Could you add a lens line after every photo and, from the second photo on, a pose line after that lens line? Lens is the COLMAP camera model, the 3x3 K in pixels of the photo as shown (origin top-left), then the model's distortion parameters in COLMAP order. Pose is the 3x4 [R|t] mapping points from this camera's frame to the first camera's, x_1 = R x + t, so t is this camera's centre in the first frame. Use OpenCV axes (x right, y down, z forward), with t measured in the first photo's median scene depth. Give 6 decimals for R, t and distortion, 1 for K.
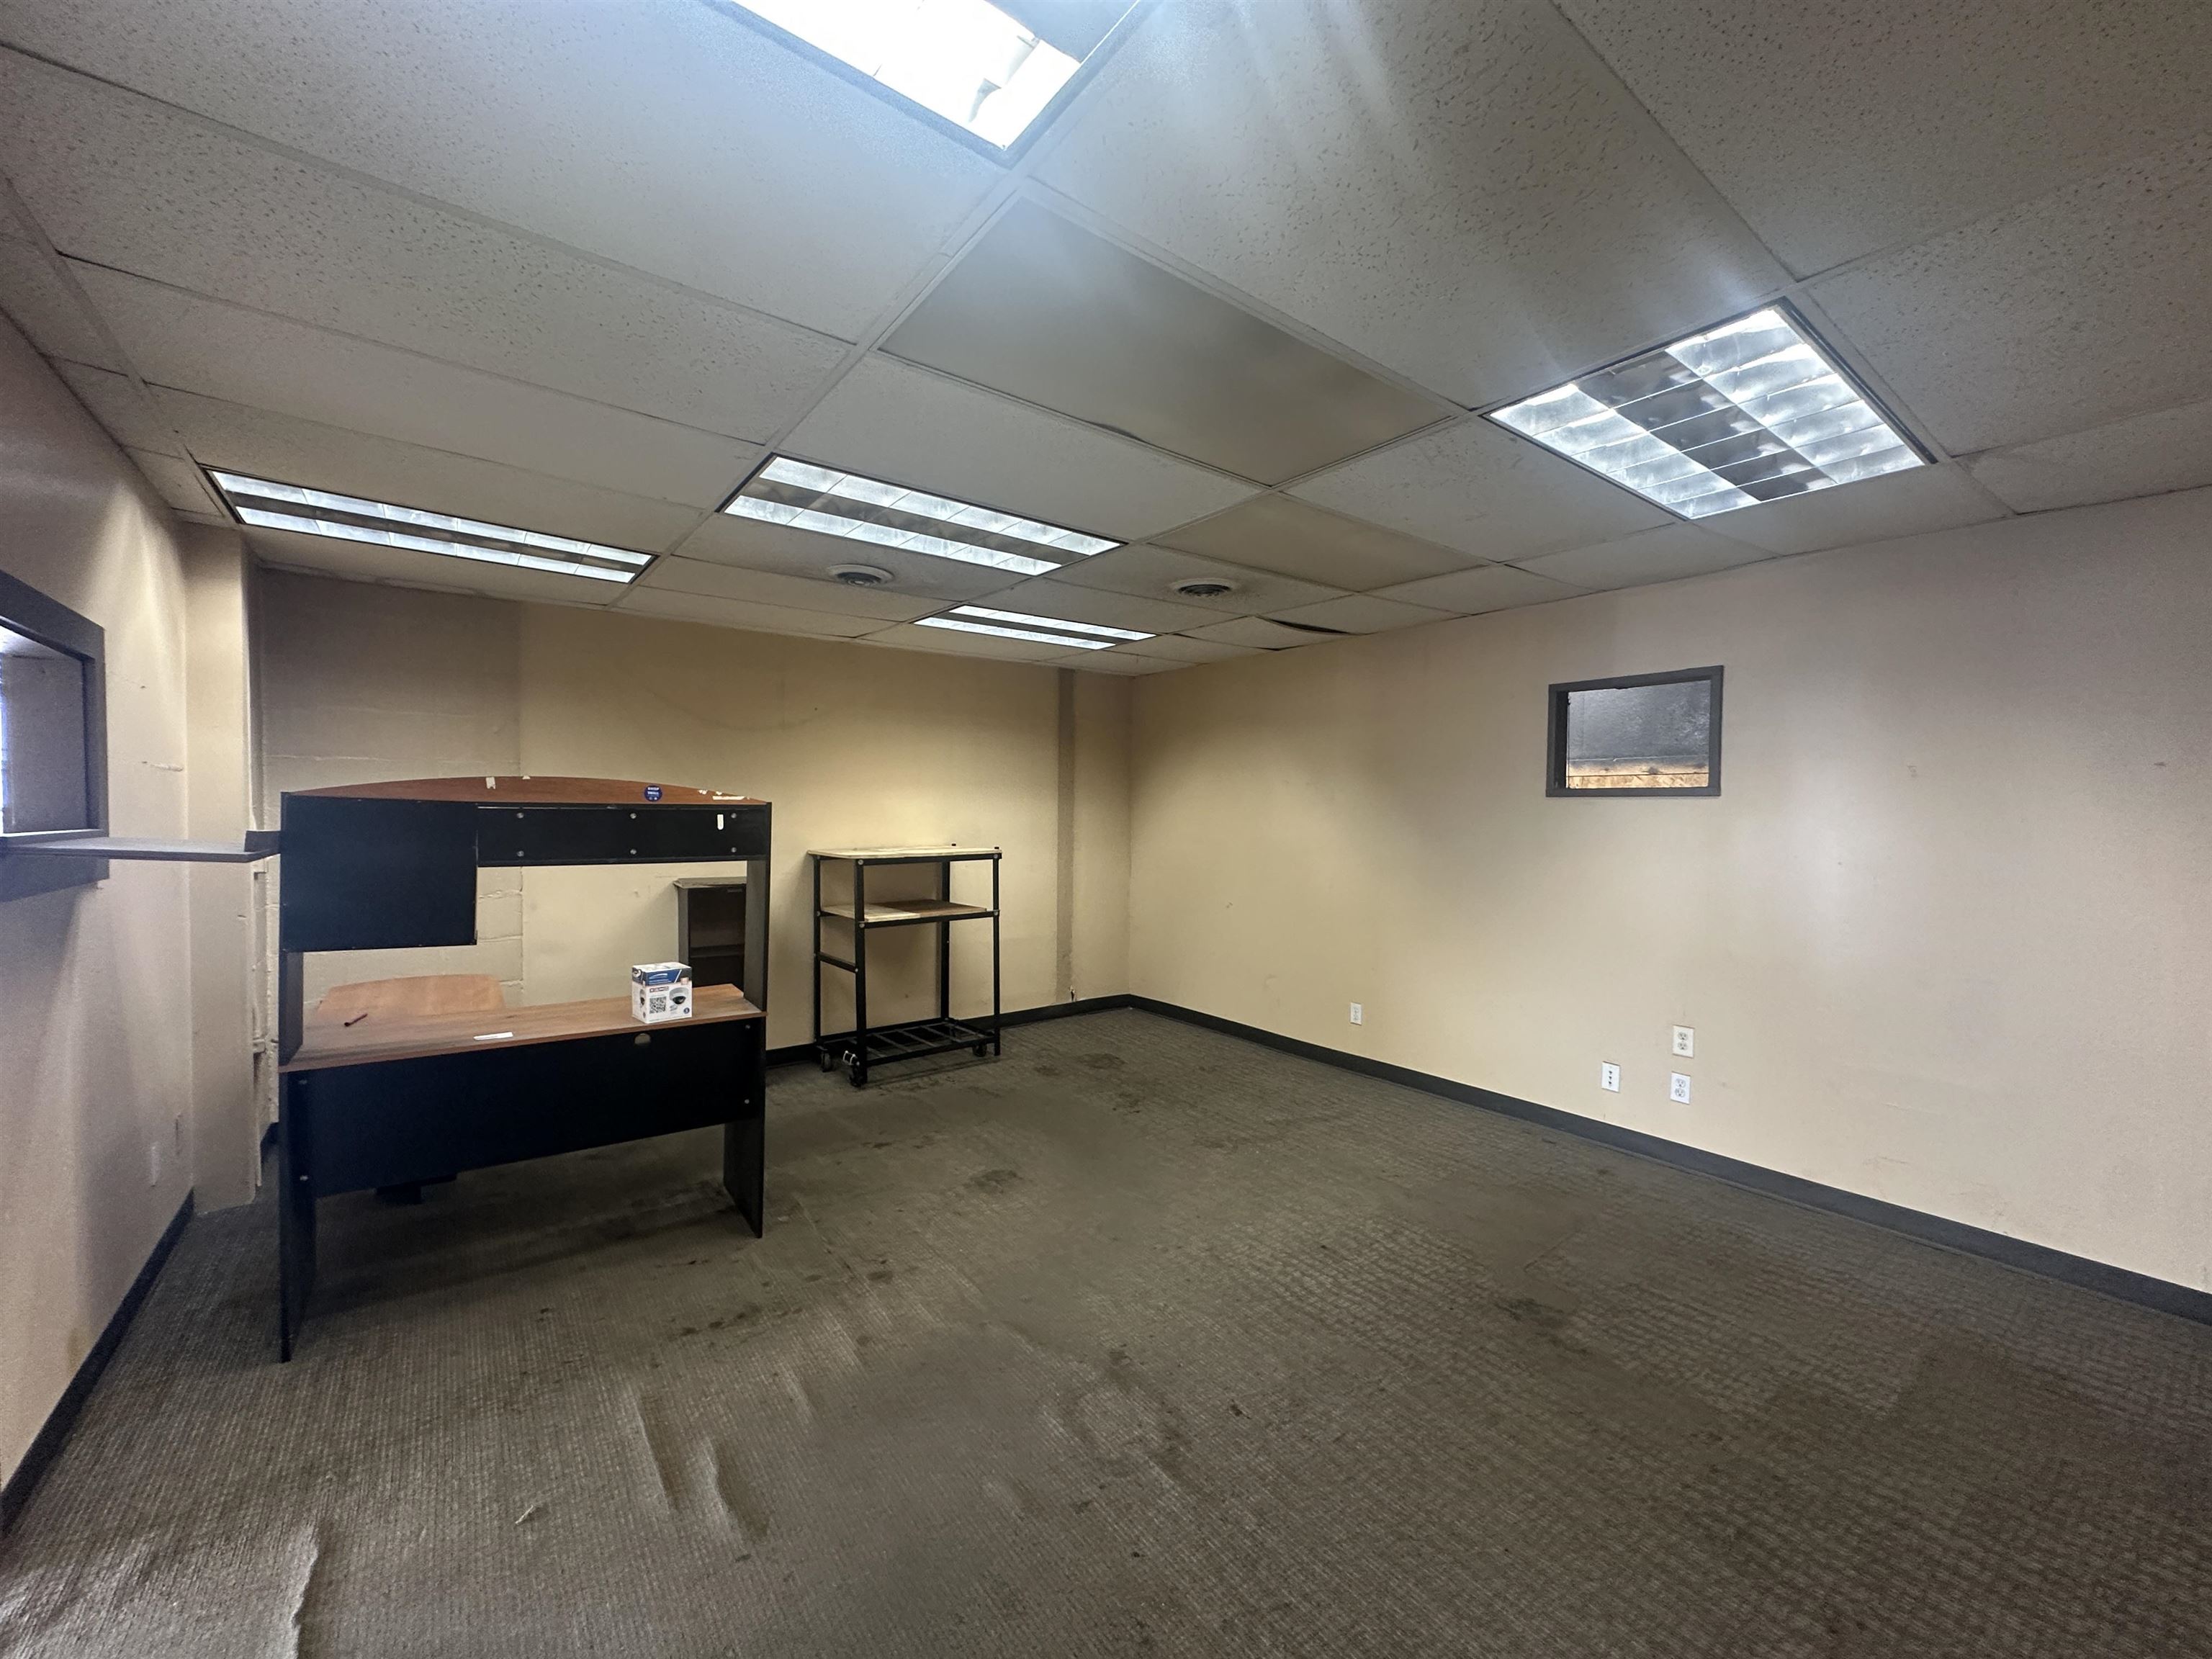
lens RADIAL K [[880.9, 0, 1095.1], [0, 880.9, 830.6], [0, 0, 1]] dist [-0.003146, -0.000168]
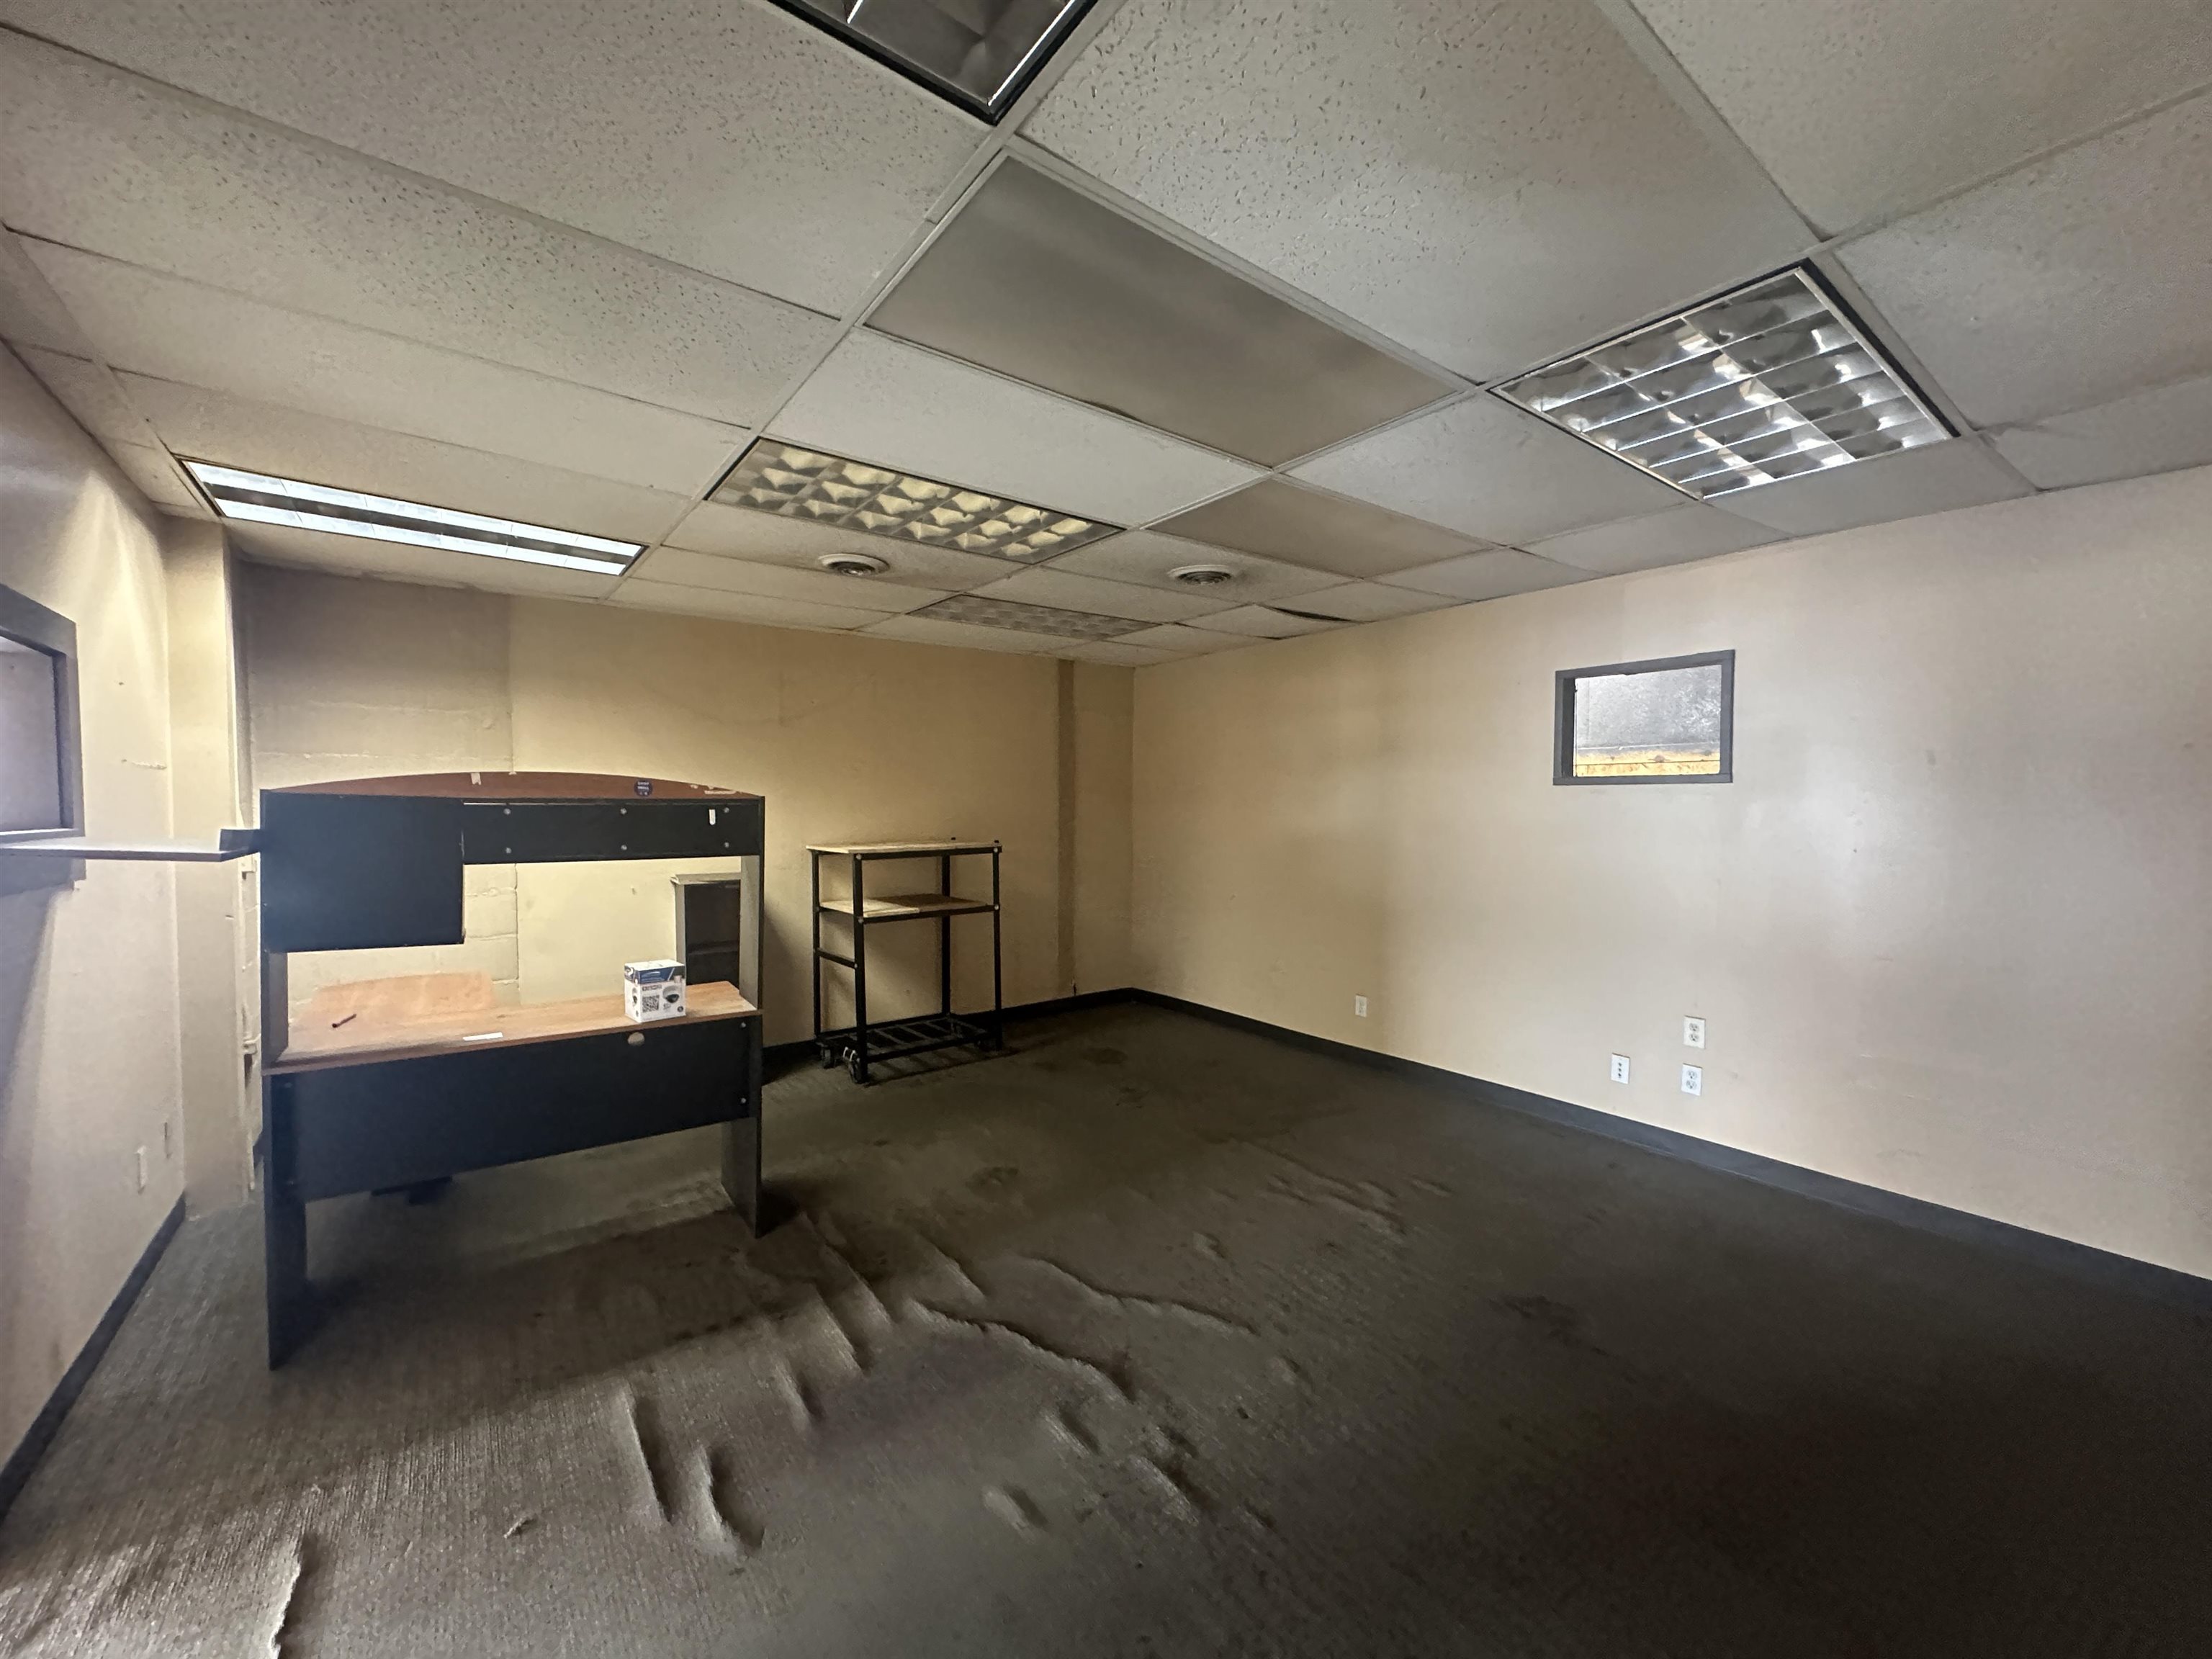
lens RADIAL K [[880.9, 0, 1093.1], [0, 880.9, 824.2], [0, 0, 1]] dist [-0.003146, -0.000168]
pose [[0.999962, -0.007382, -0.004548, 0.003809], [0.007384, 0.999973, 0.000550, 0.001149], [0.004544, -0.000584, 0.999990, 0.023147]]
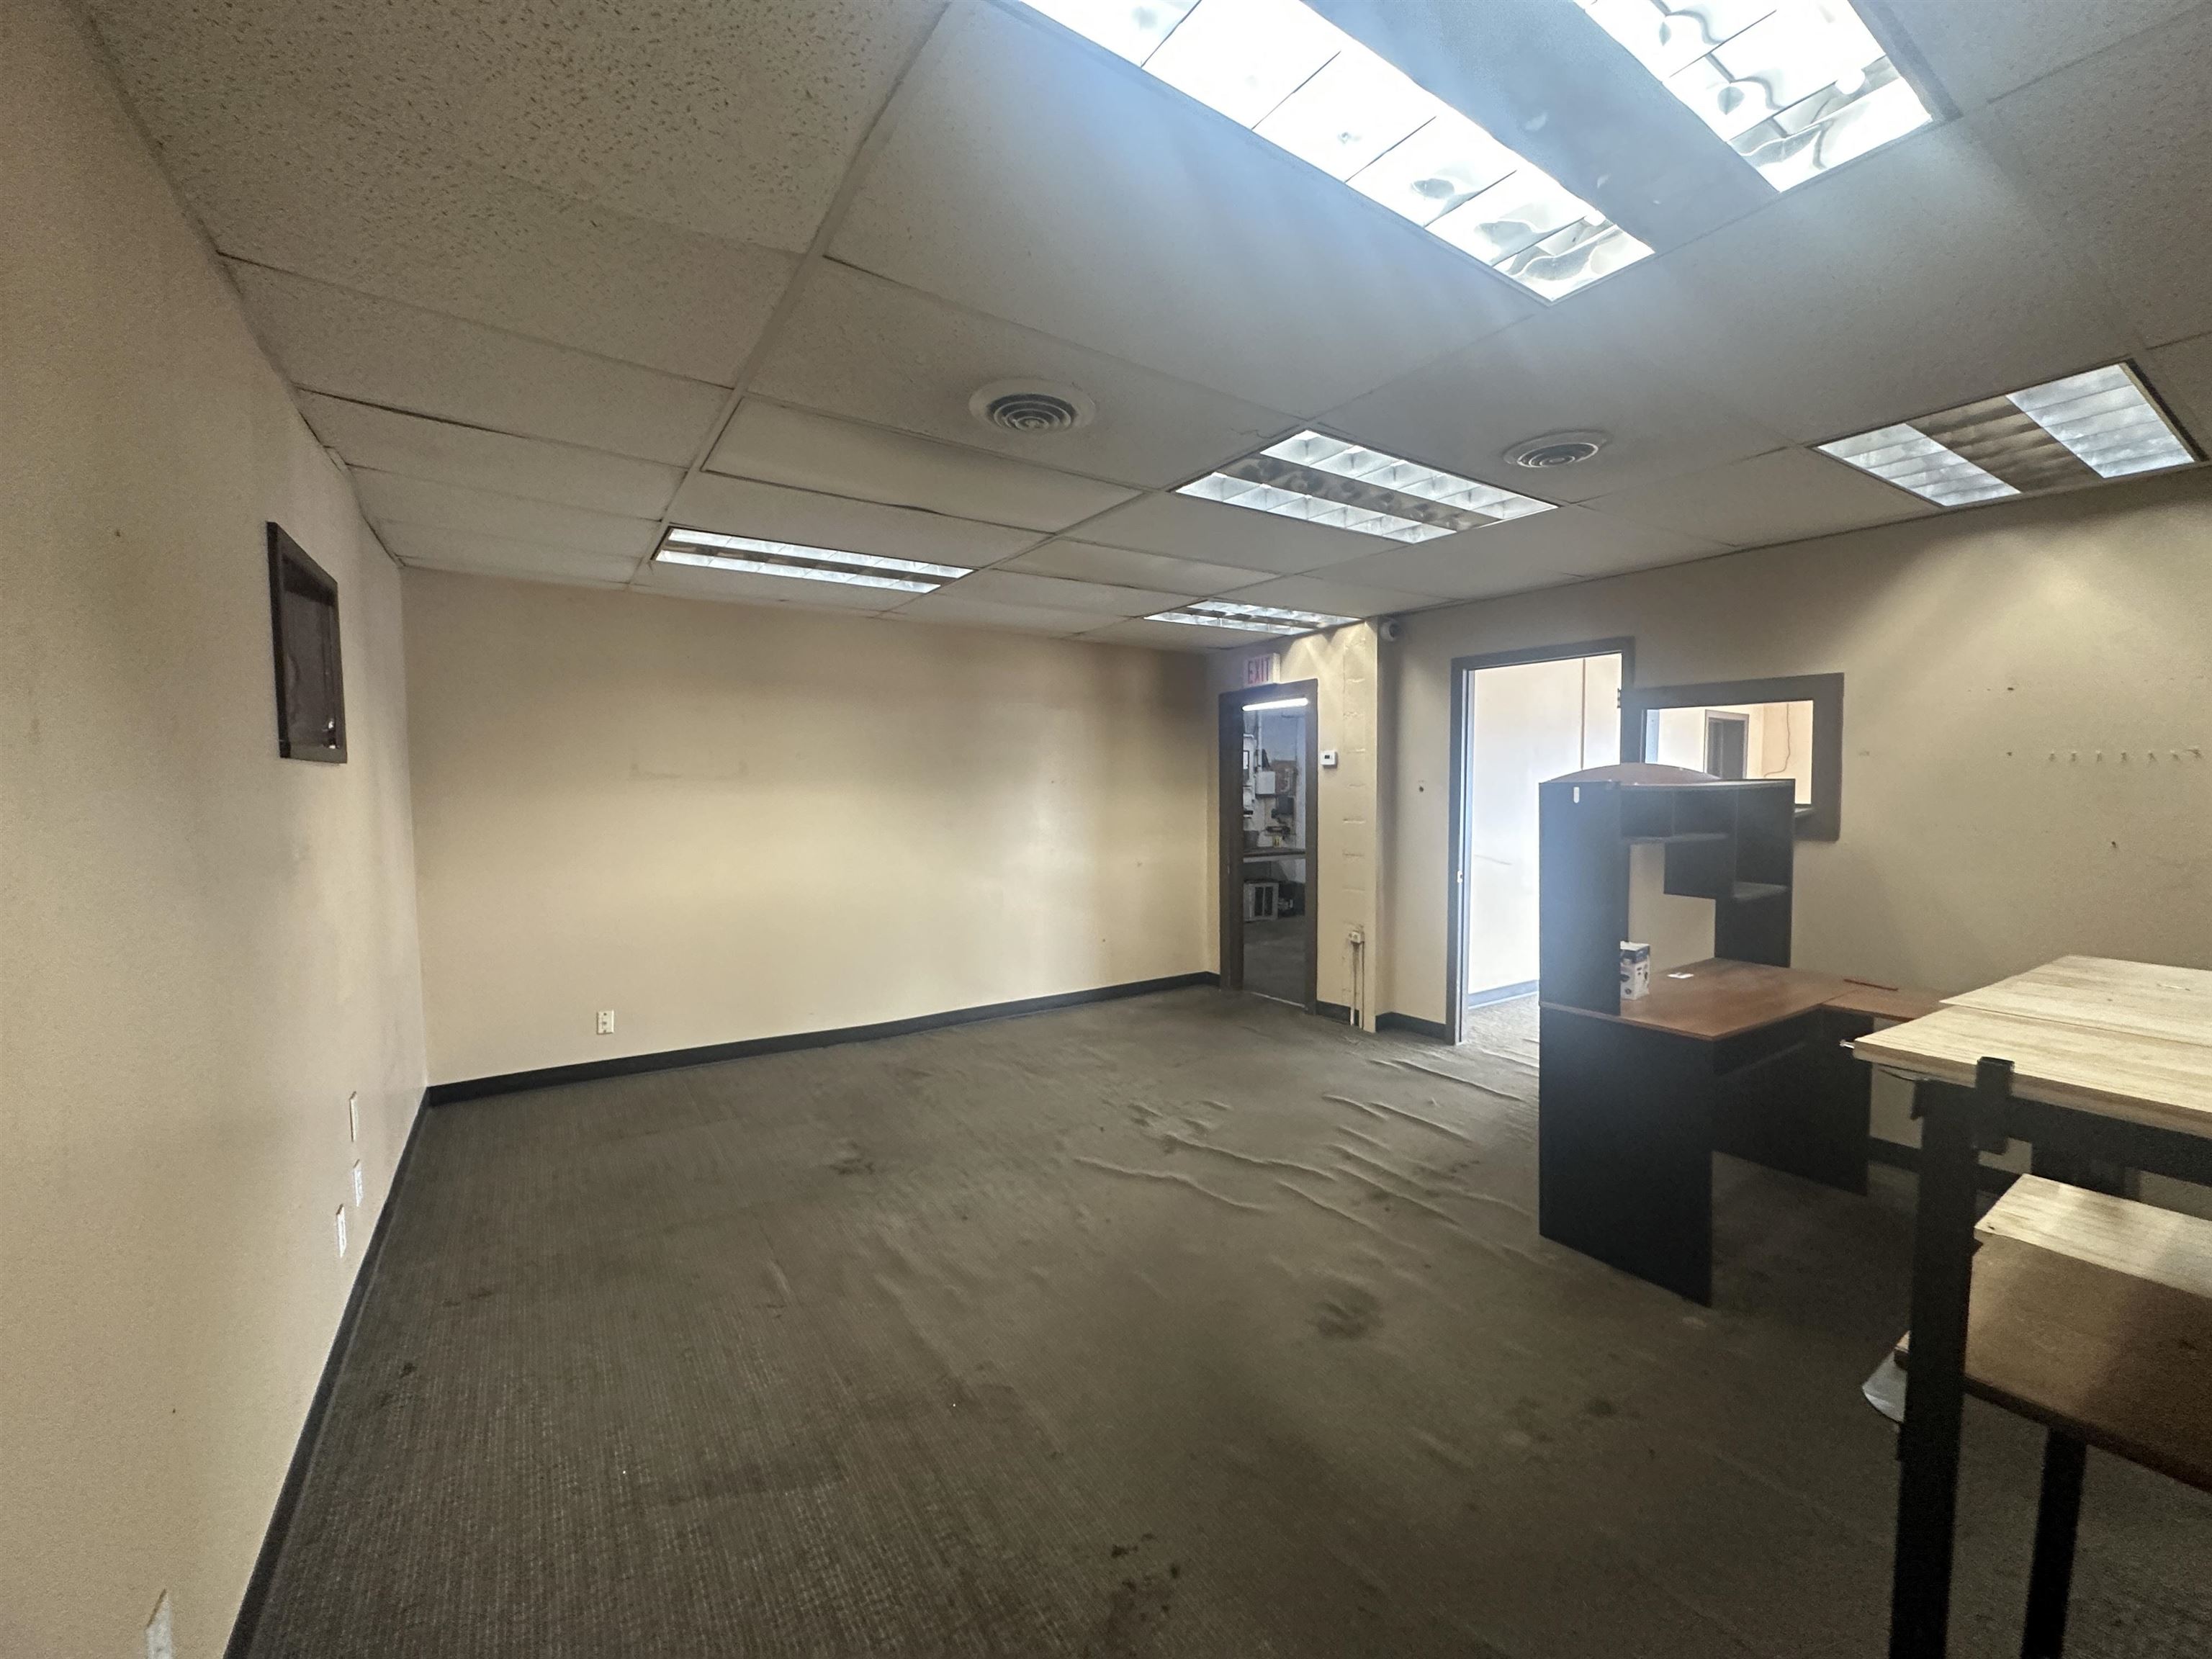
lens RADIAL K [[880.9, 0, 1118.4], [0, 880.9, 833.3], [0, 0, 1]] dist [-0.003146, -0.000168]
pose [[-0.997850, -0.004466, 0.065392, 0.014079], [0.000257, 0.997401, 0.072049, -0.042559], [-0.065544, 0.071911, -0.995255, 2.233280]]
